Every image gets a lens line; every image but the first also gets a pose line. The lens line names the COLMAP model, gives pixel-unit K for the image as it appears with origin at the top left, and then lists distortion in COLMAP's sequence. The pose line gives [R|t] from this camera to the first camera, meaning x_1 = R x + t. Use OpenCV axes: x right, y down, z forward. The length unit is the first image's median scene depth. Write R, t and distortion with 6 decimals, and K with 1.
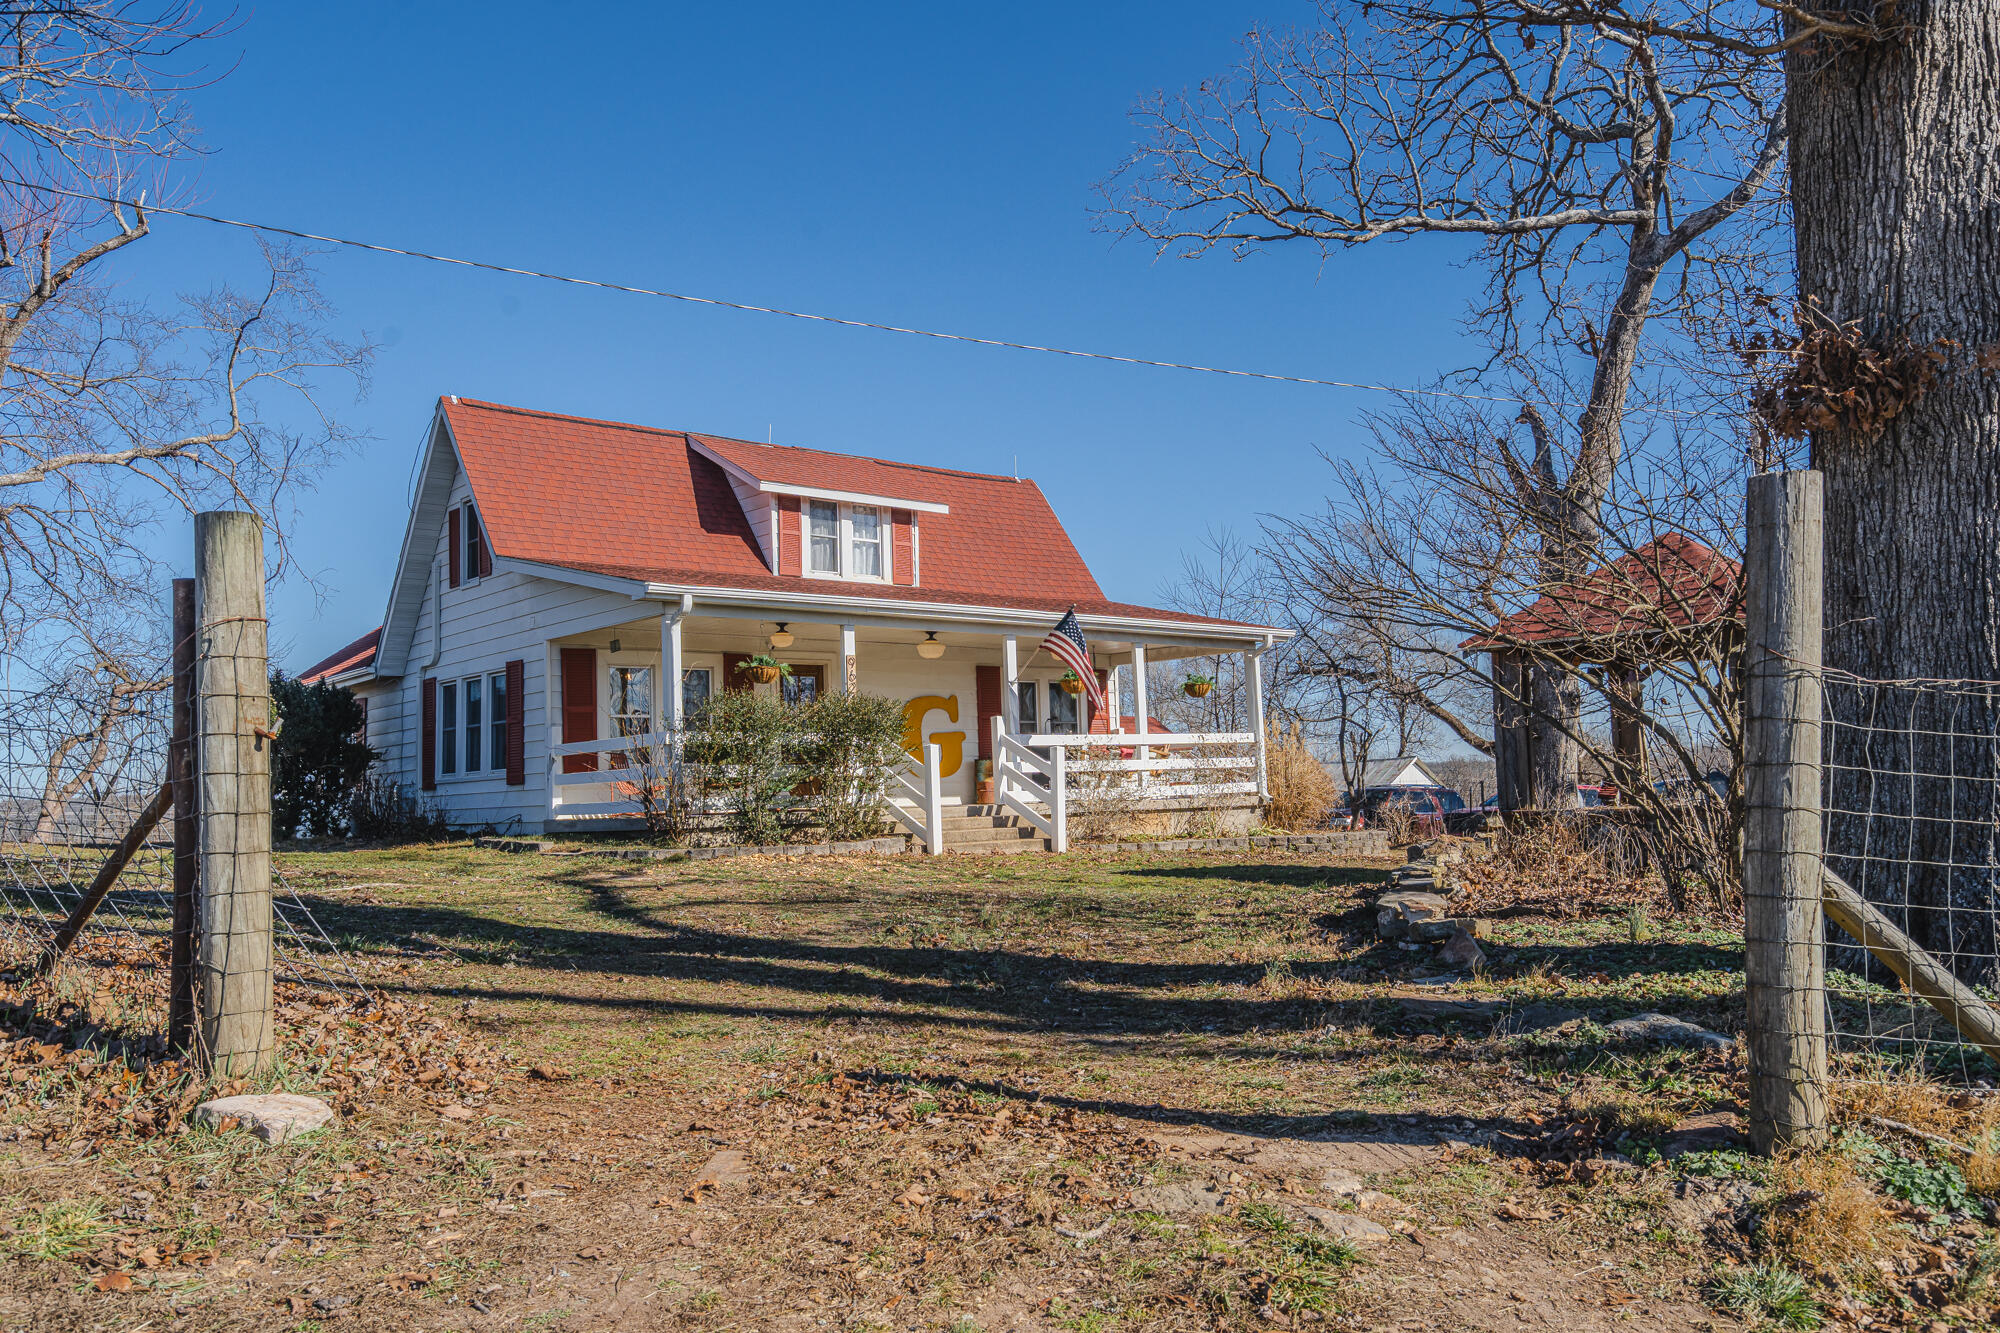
lens RADIAL K [[1518.2, 0, 993.7], [0, 1518.2, 649.7], [0, 0, 1]] dist [-0.004307, 0.001726]
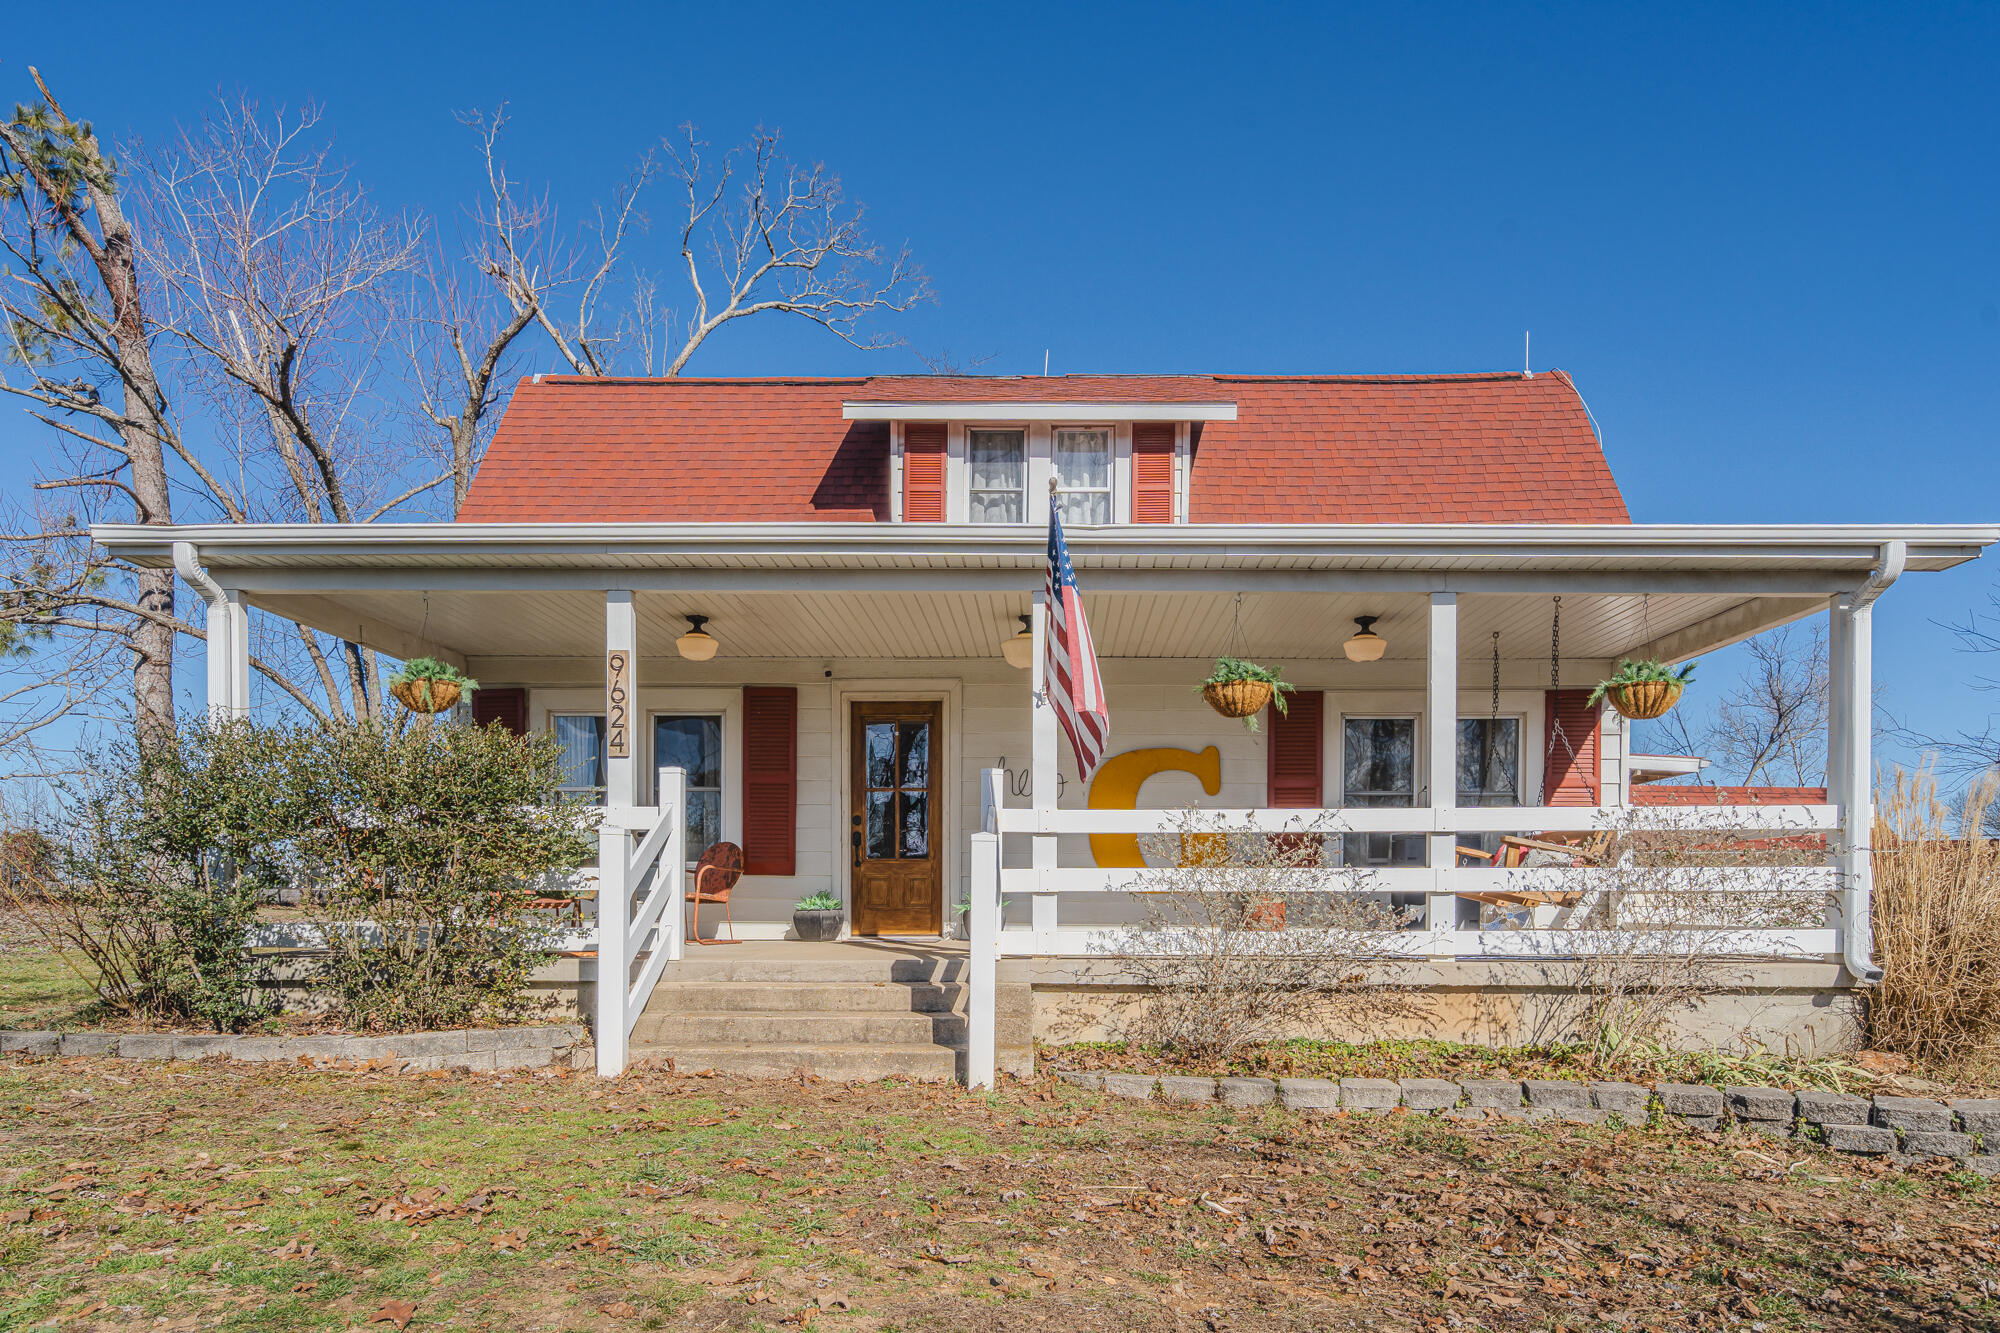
lens RADIAL K [[1210.3, 0, 1012.9], [0, 1210.3, 933.0], [0, 0, 1]] dist [-0.003780, -0.002224]
pose [[0.756889, 0.052200, -0.651455, 0.235016], [0.036355, 0.991899, 0.121718, 0.045860], [0.652531, -0.115811, 0.748860, 0.680434]]
